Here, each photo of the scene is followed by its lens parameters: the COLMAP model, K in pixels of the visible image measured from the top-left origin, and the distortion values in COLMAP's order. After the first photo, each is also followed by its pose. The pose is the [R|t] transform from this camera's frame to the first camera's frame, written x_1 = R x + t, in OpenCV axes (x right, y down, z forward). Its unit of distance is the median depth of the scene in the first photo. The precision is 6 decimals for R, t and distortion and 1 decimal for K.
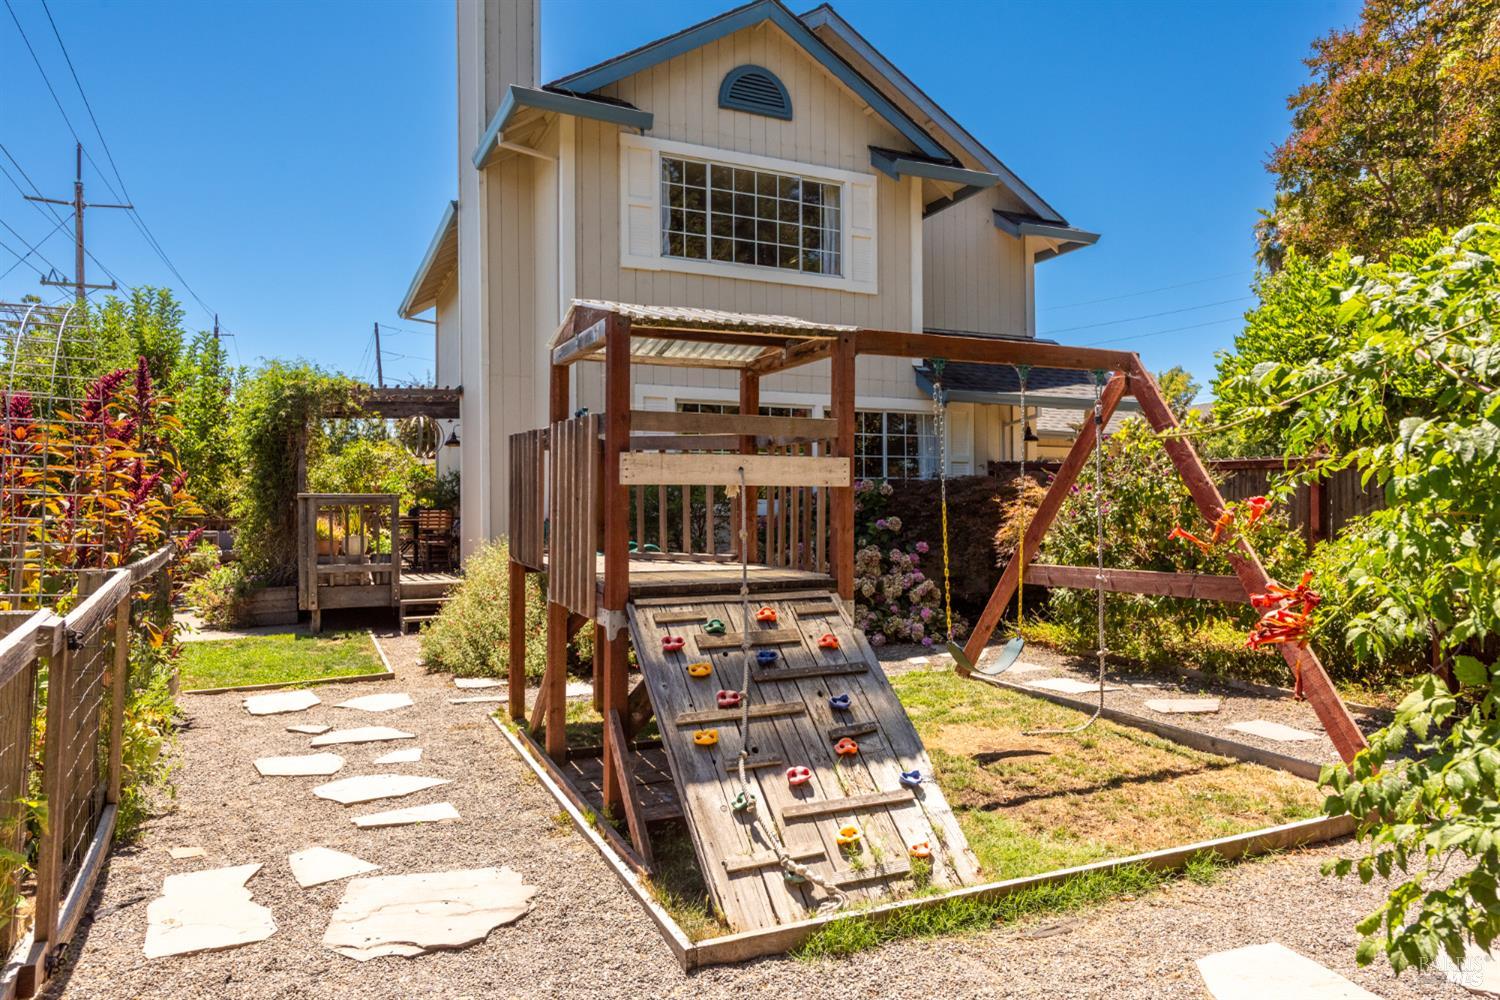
lens RADIAL K [[1009.1, 0, 750.2], [0, 1009.1, 509.9], [0, 0, 1]] dist [0.019523, -0.012029]
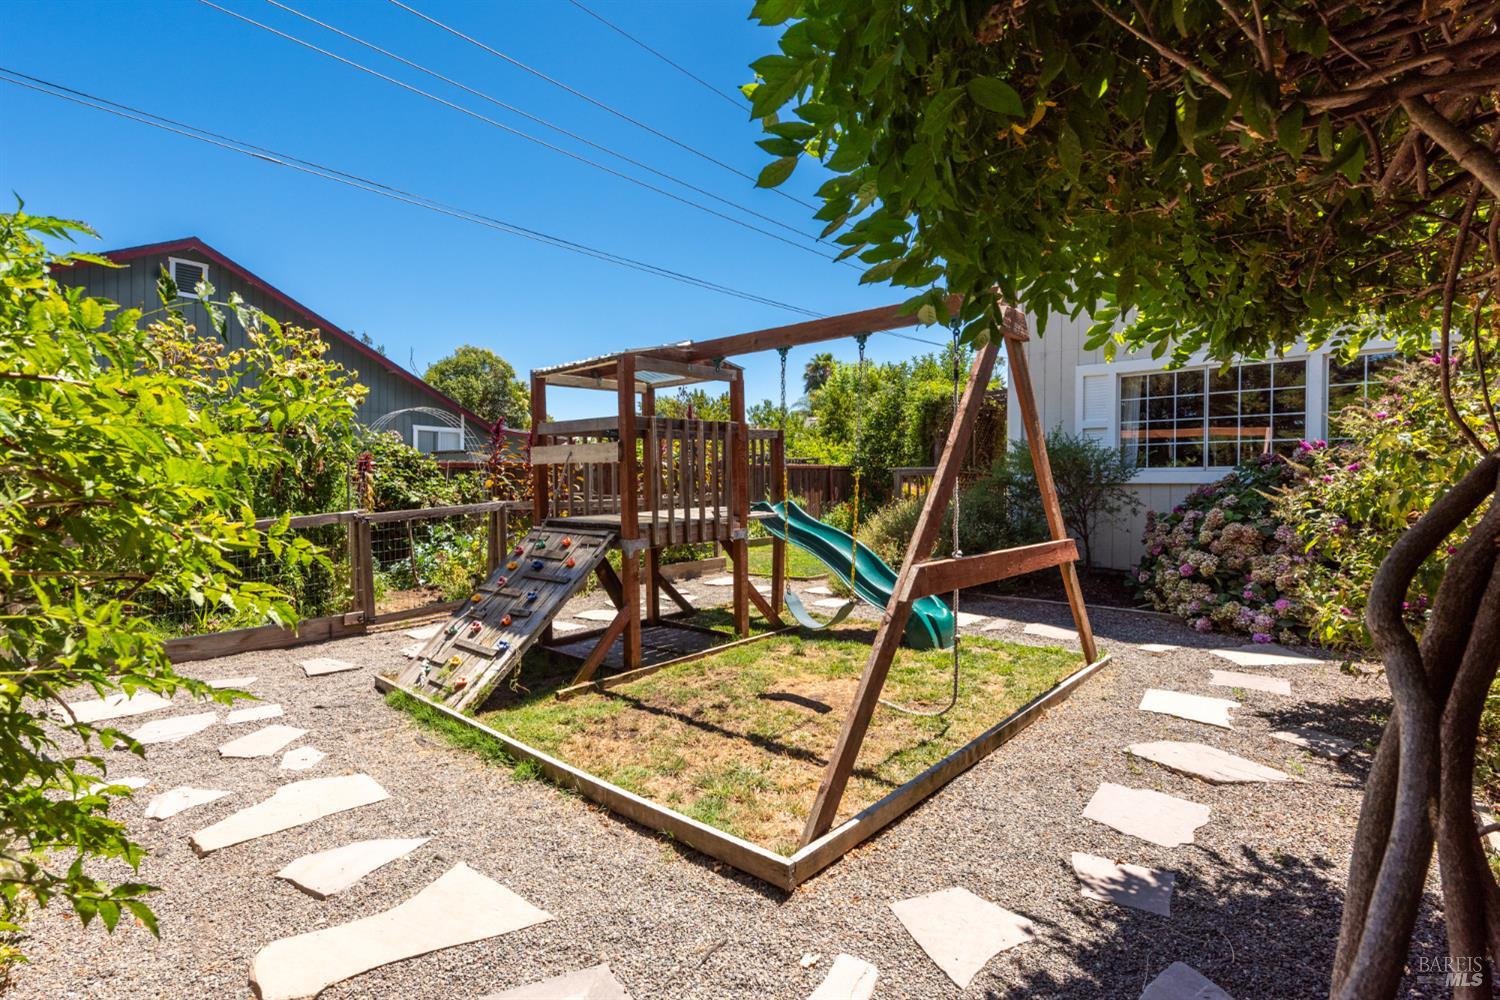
lens RADIAL K [[690.1, 0, 751.0], [0, 690.1, 494.5], [0, 0, 1]] dist [0.000909, 0.000036]
pose [[0.372339, 0.010900, -0.928033, 1.099957], [0.003609, 0.999906, 0.013192, 0.011490], [0.928090, -0.008261, 0.372265, 0.801410]]
